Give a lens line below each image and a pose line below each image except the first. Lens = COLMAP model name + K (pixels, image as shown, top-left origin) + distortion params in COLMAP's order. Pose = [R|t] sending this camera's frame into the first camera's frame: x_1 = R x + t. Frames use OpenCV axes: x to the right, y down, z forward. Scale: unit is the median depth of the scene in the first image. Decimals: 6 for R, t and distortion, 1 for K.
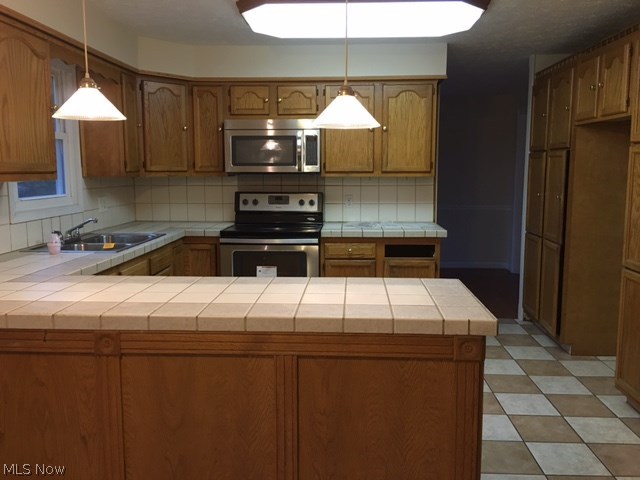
lens RADIAL K [[544.4, 0, 320.0], [0, 544.4, 240.0], [0, 0, 1]] dist [0.038523, -0.006902]
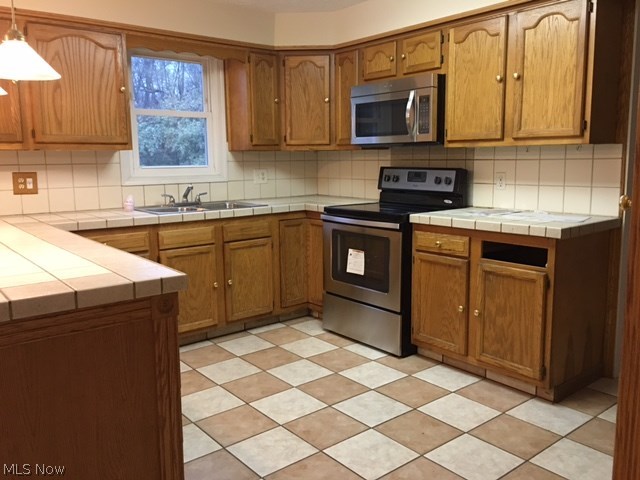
lens RADIAL K [[544.4, 0, 320.0], [0, 544.4, 240.0], [0, 0, 1]] dist [0.038523, -0.006902]
pose [[0.667330, 0.107774, -0.736923, 0.489952], [-0.088544, 0.993937, 0.065179, -0.019365], [0.739480, 0.021754, 0.672827, 0.346808]]
